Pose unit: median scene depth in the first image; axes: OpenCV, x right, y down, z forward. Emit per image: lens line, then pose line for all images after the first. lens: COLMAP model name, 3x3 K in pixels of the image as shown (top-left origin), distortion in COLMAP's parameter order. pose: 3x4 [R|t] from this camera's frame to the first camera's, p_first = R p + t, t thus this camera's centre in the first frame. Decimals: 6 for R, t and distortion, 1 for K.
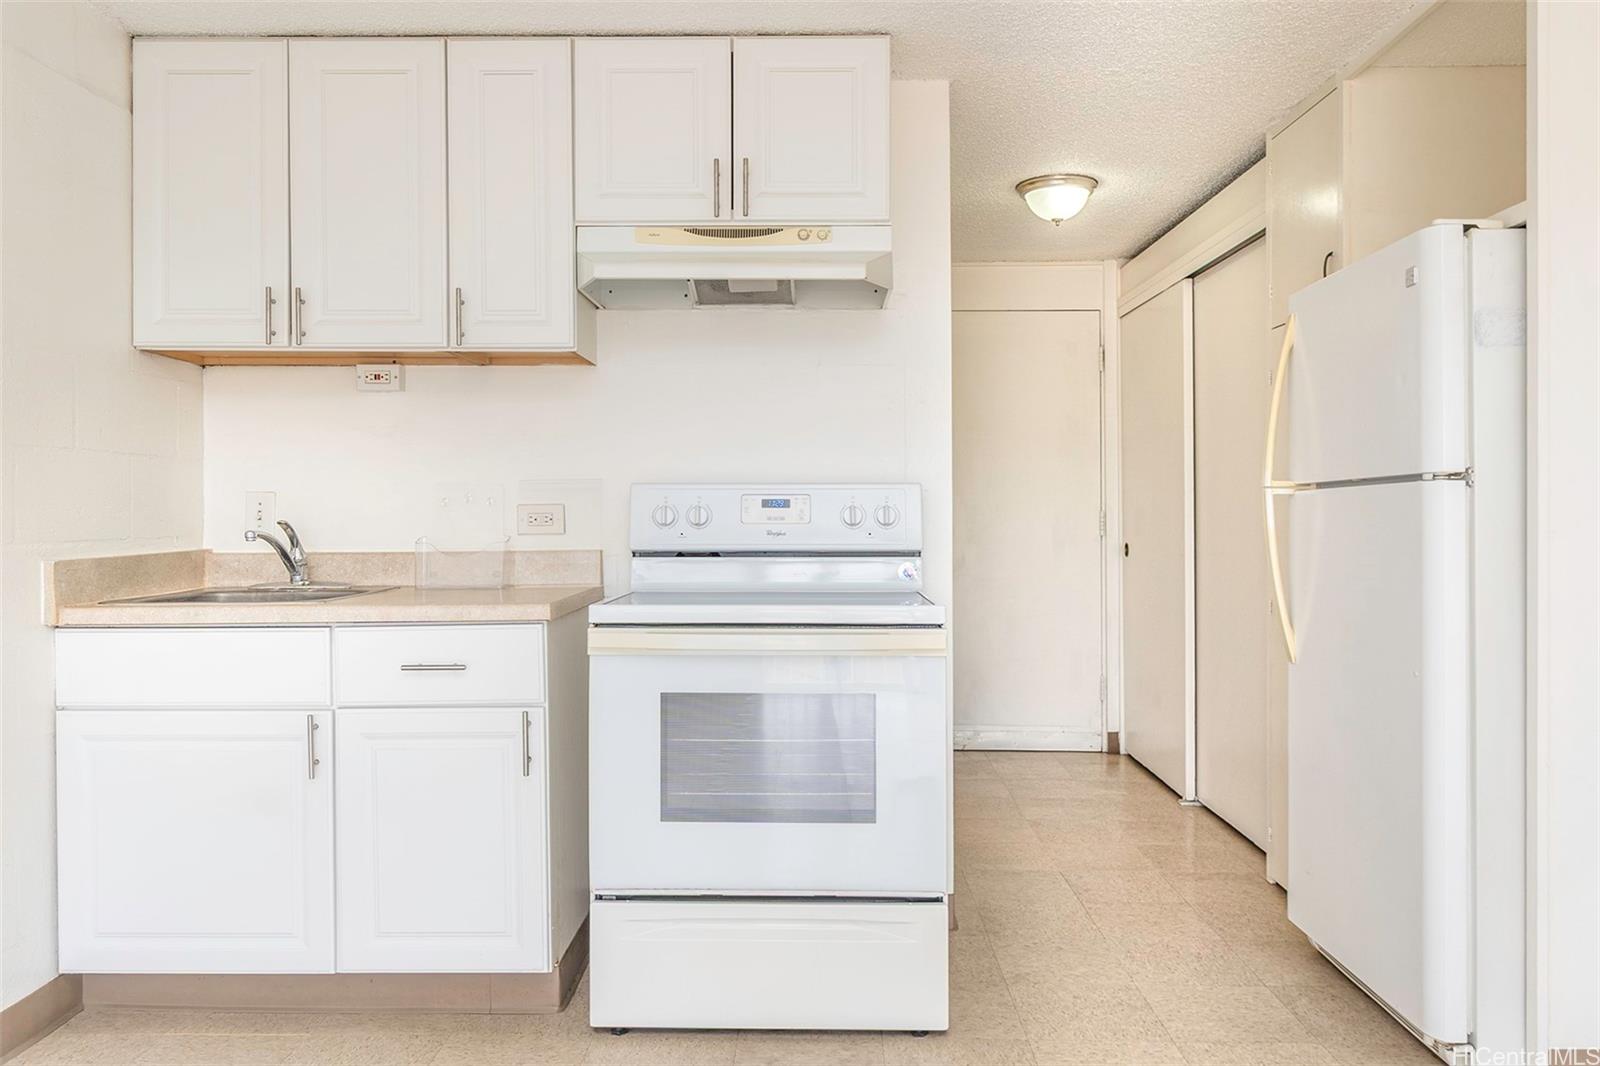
lens RADIAL K [[1161.9, 0, 808.0], [0, 1161.9, 531.3], [0, 0, 1]] dist [-0.015040, -0.004039]
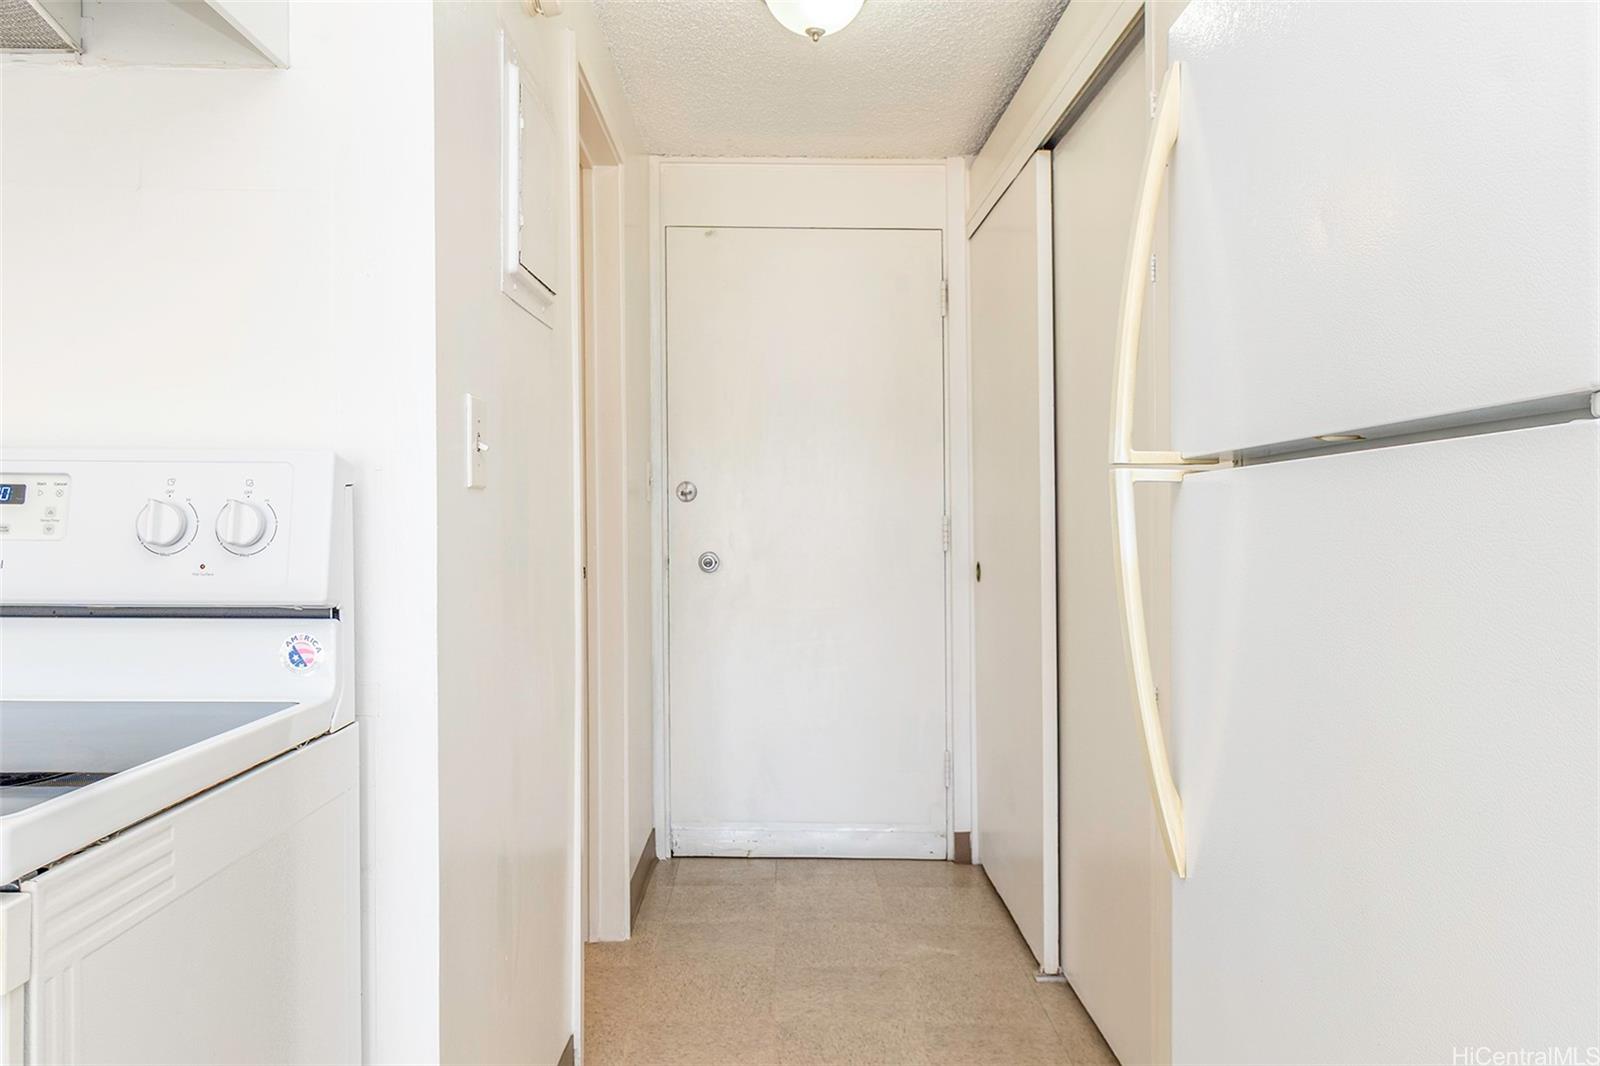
lens RADIAL K [[1161.9, 0, 784.0], [0, 1161.9, 499.8], [0, 0, 1]] dist [-0.015040, -0.004039]
pose [[0.999617, 0.007530, 0.026628, 0.250012], [-0.006757, 0.999557, -0.028999, -0.011061], [-0.026834, 0.028808, 0.999225, 0.550608]]
